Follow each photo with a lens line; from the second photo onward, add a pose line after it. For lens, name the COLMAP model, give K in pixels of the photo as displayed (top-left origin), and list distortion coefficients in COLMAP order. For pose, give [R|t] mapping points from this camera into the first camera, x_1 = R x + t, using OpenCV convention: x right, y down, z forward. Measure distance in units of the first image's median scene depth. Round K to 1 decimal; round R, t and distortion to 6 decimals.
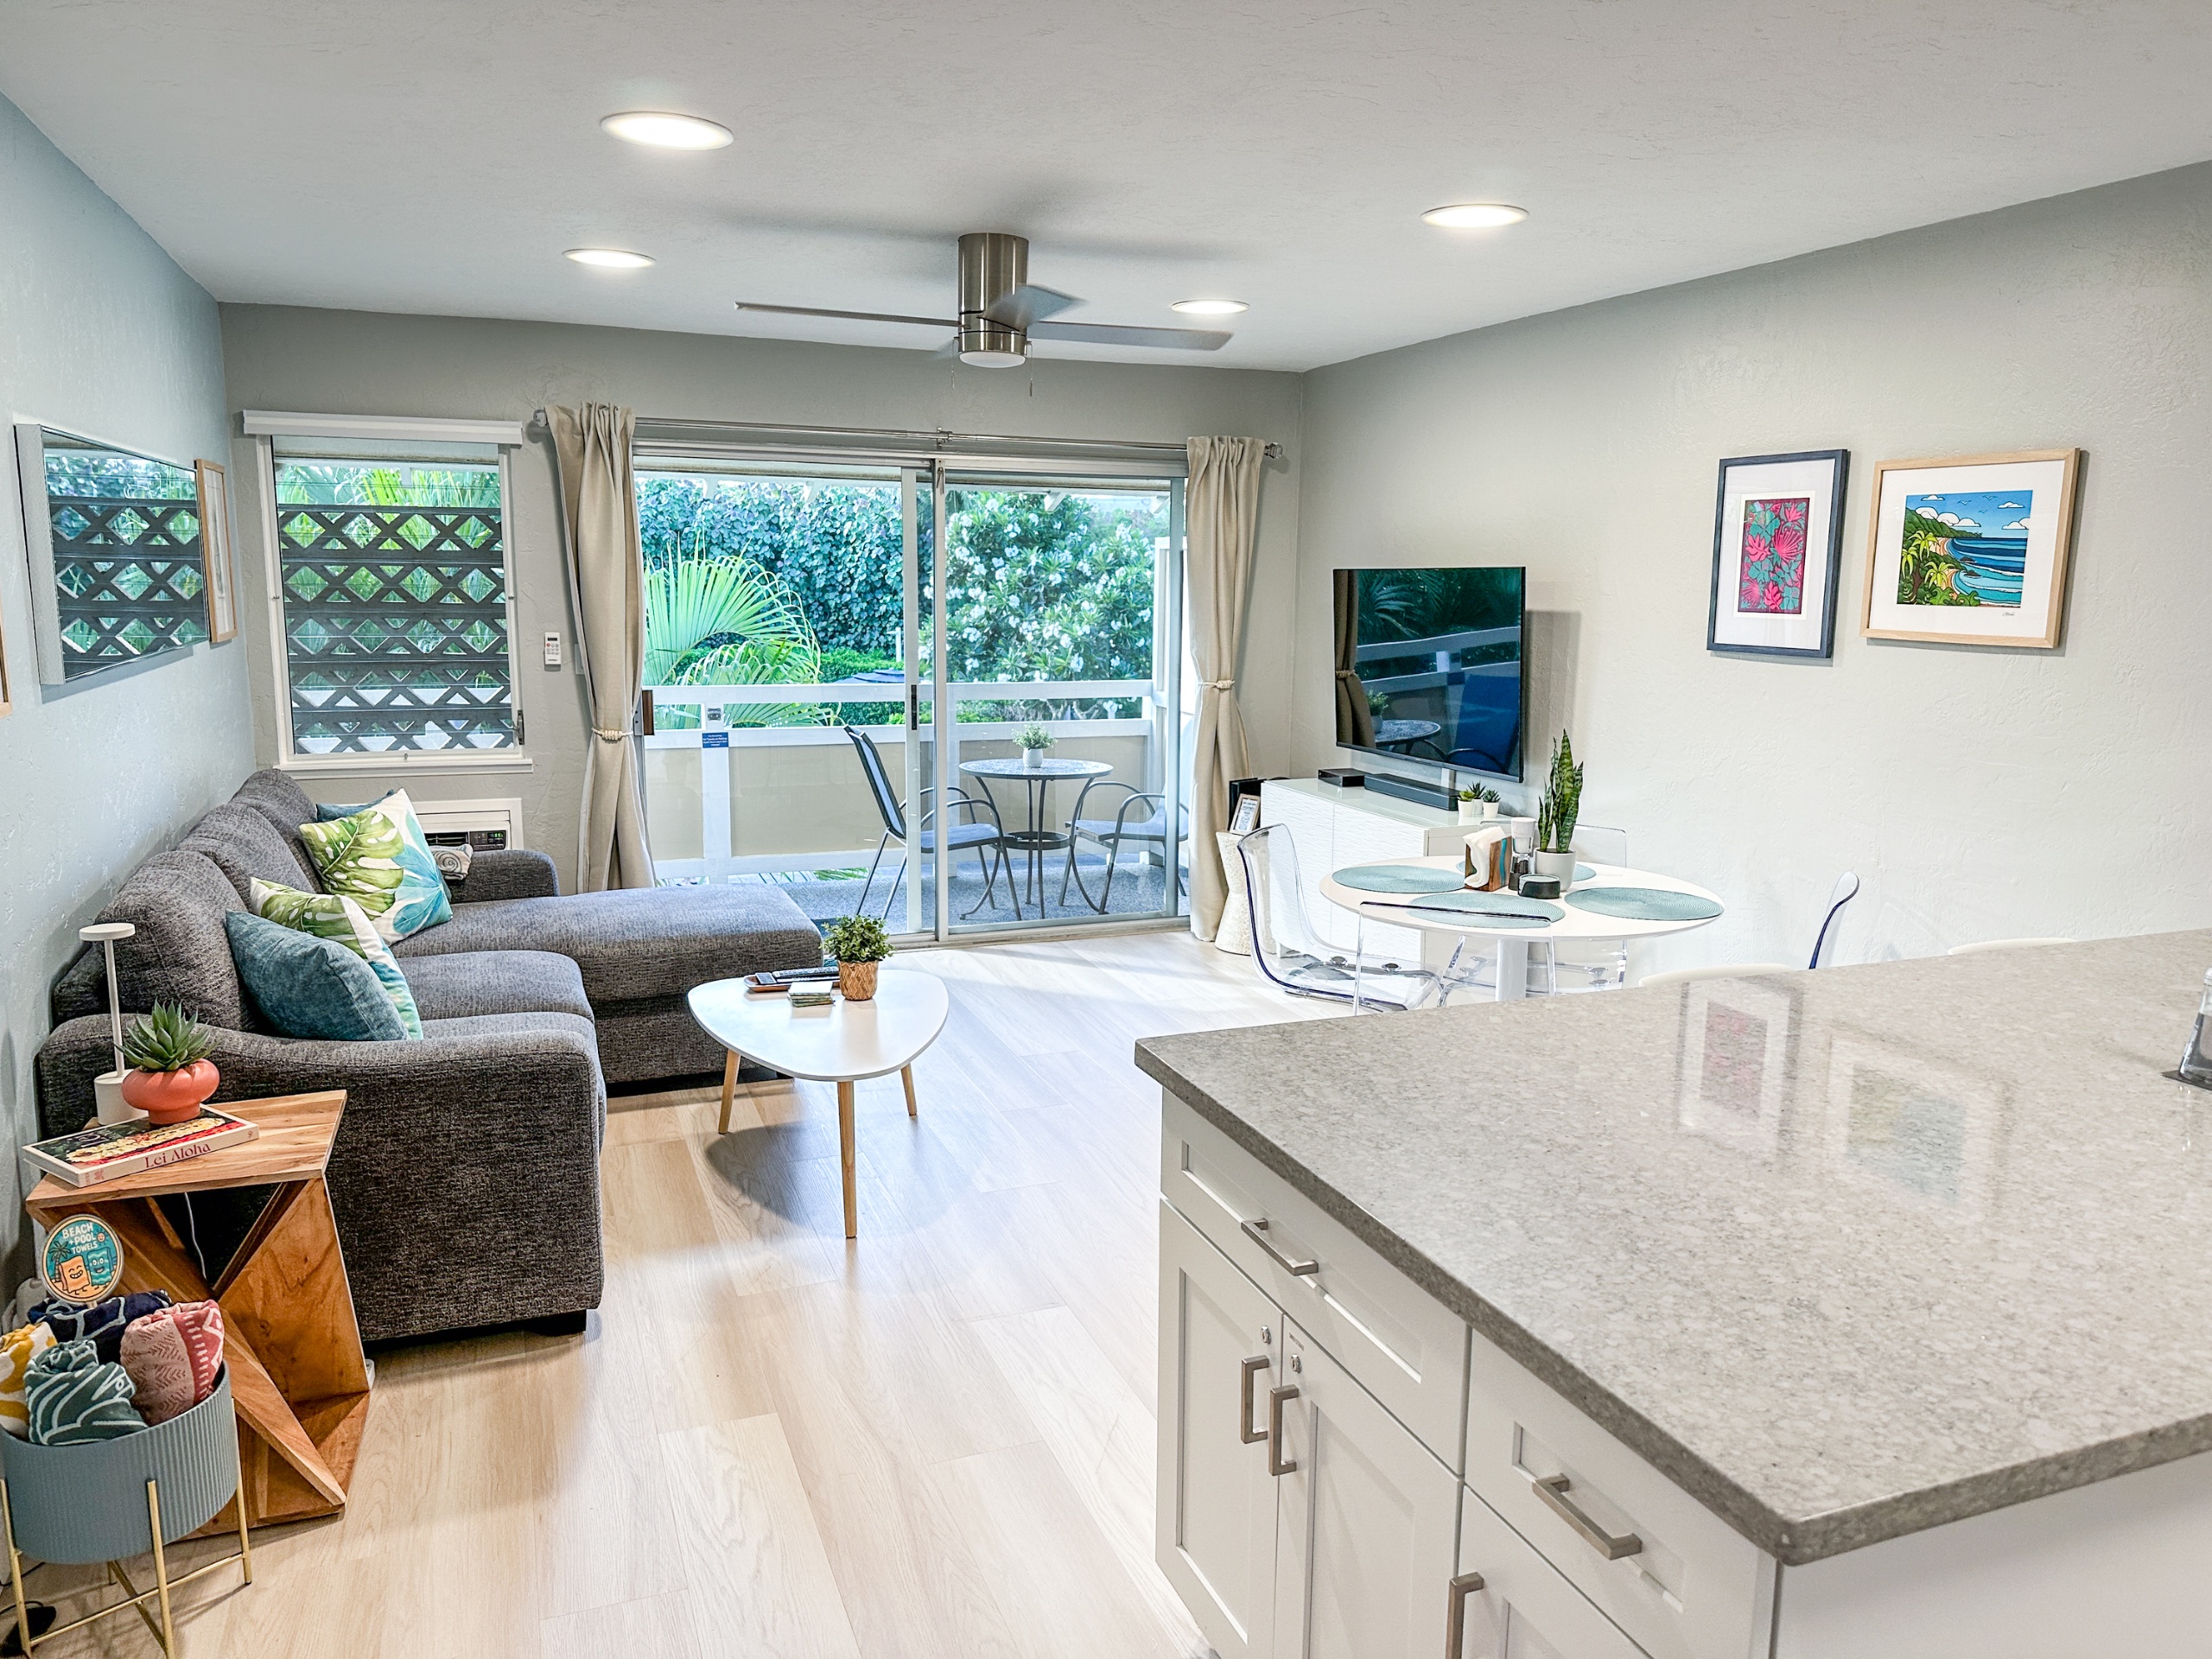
lens RADIAL K [[1554.3, 0, 1102.2], [0, 1554.3, 834.8], [0, 0, 1]] dist [0.051651, -0.087330]
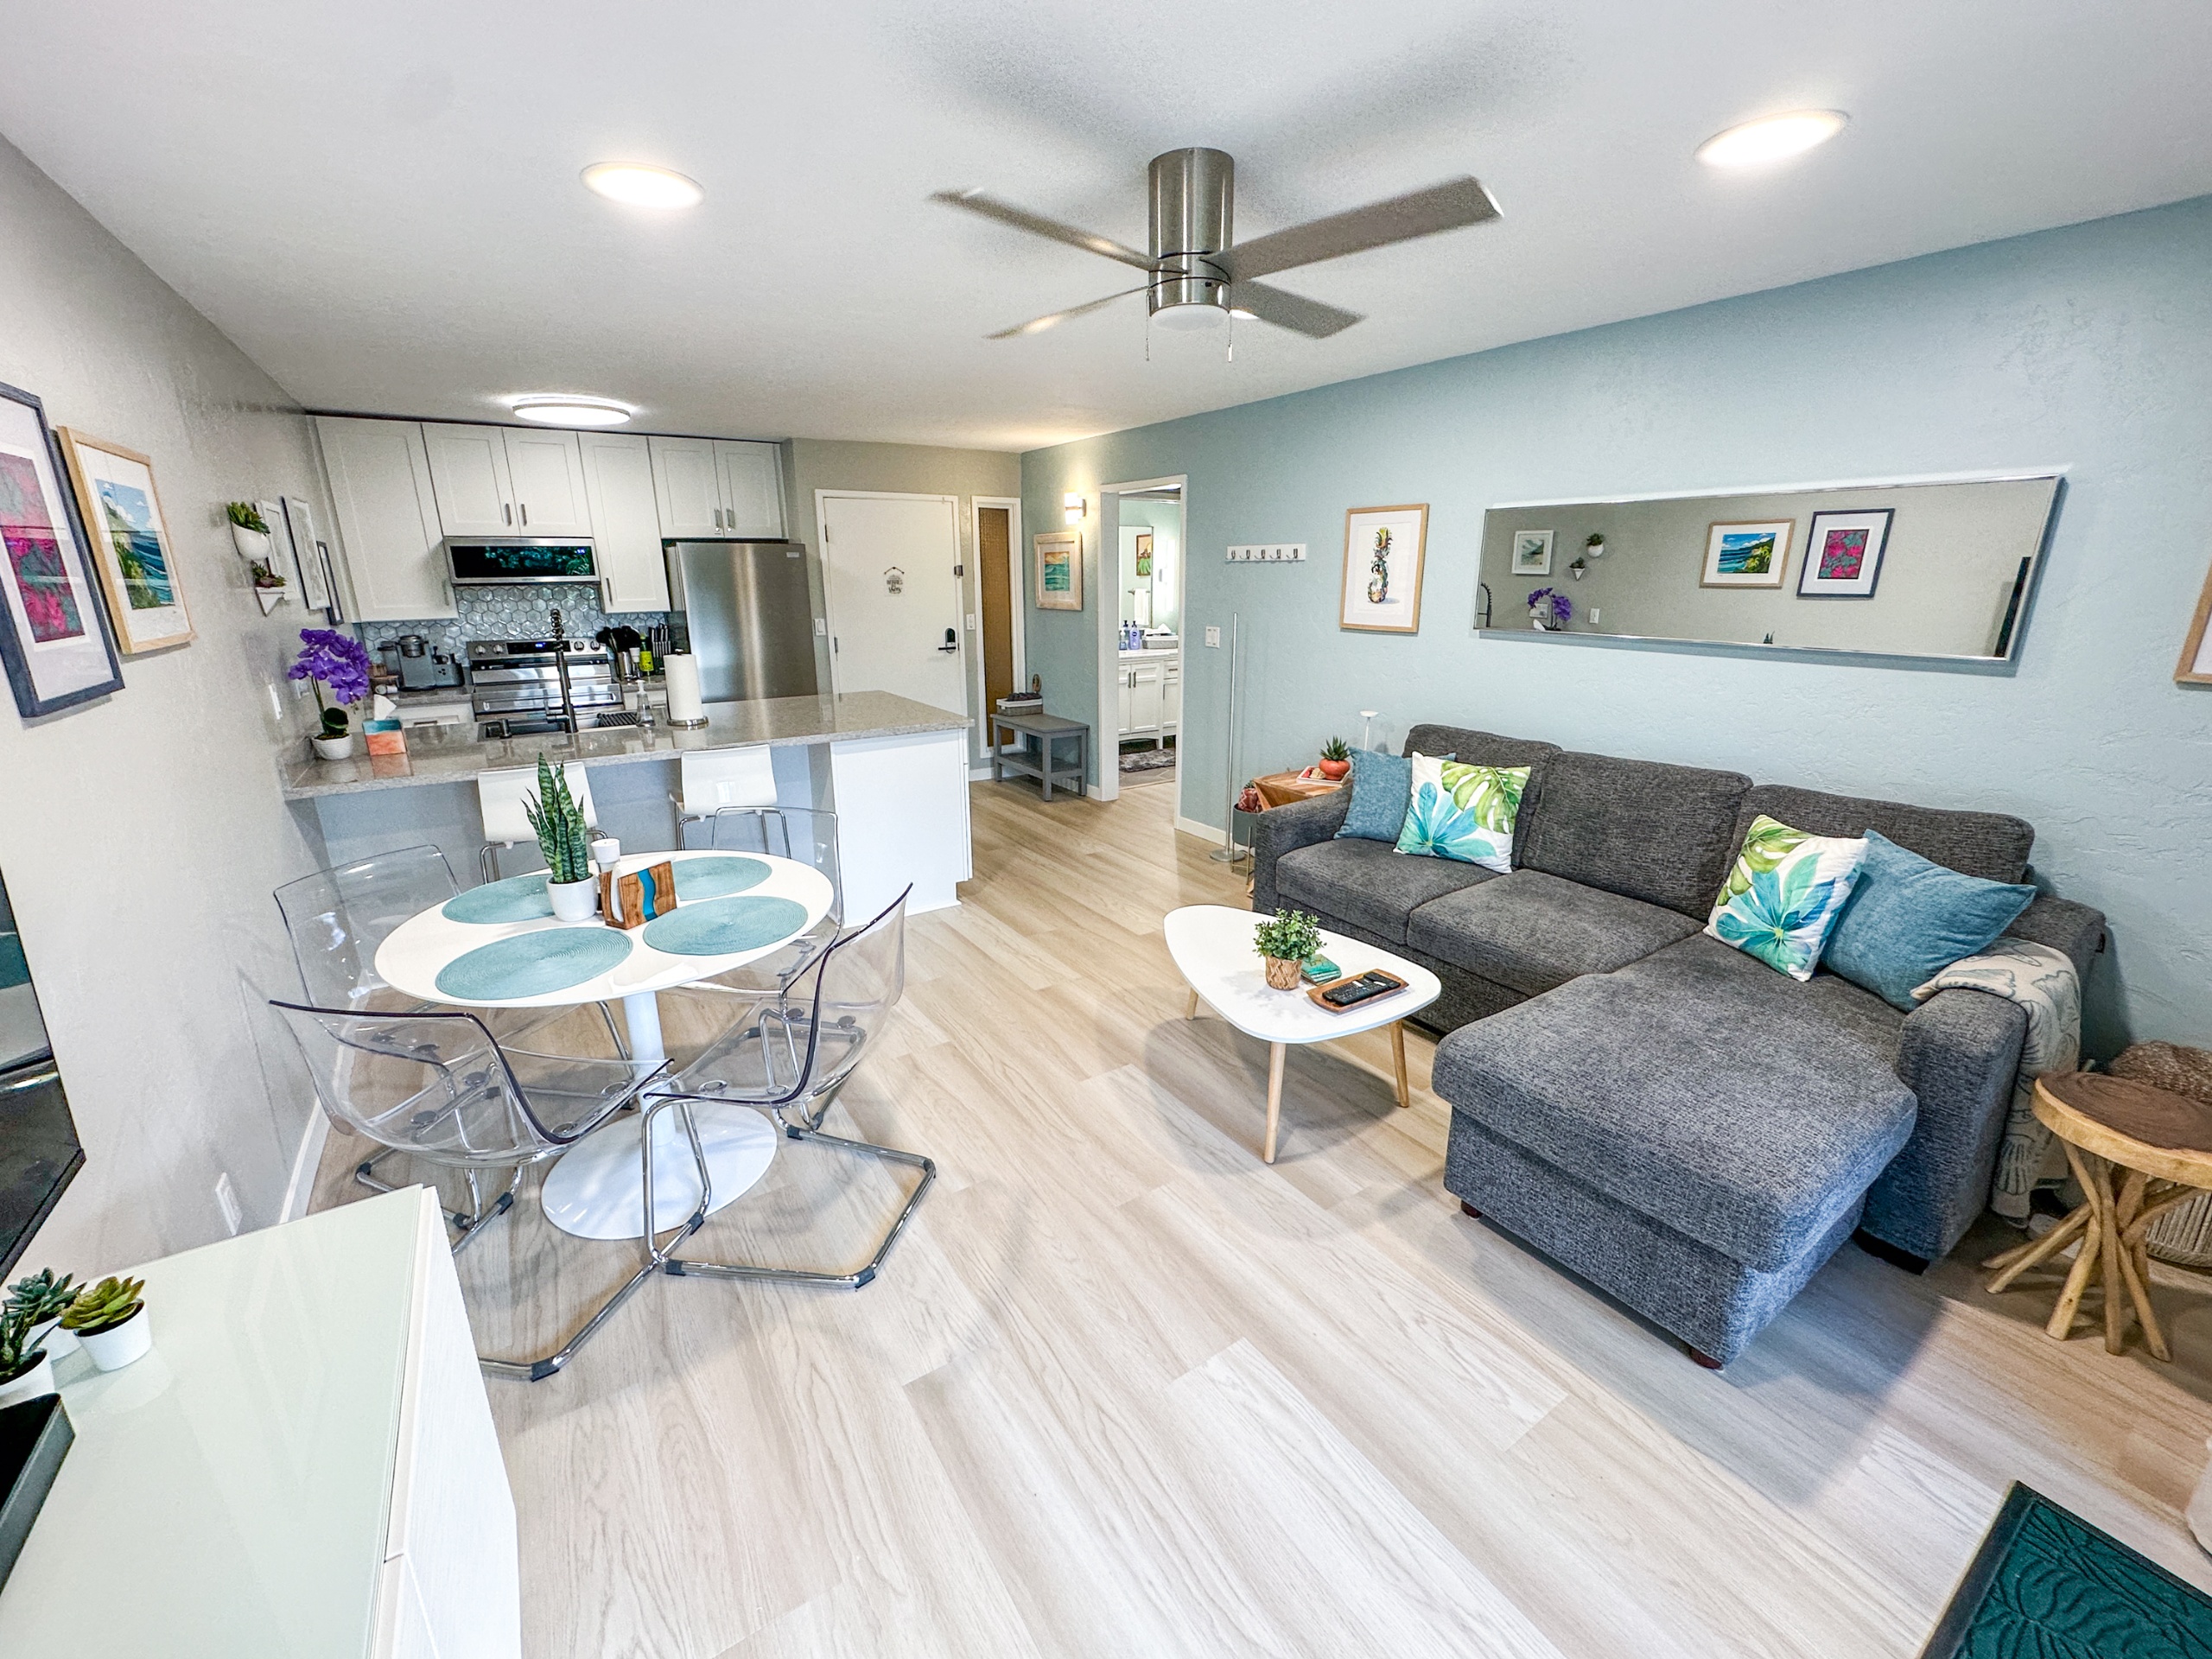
lens RADIAL K [[891.9, 0, 1100.0], [0, 891.9, 828.6], [0, 0, 1]] dist [-0.017591, 0.004733]
pose [[-0.976262, 0.051340, -0.210421, 0.083954], [-0.045988, 0.900219, 0.433002, -0.239917], [0.211655, 0.432400, -0.876488, 1.396538]]
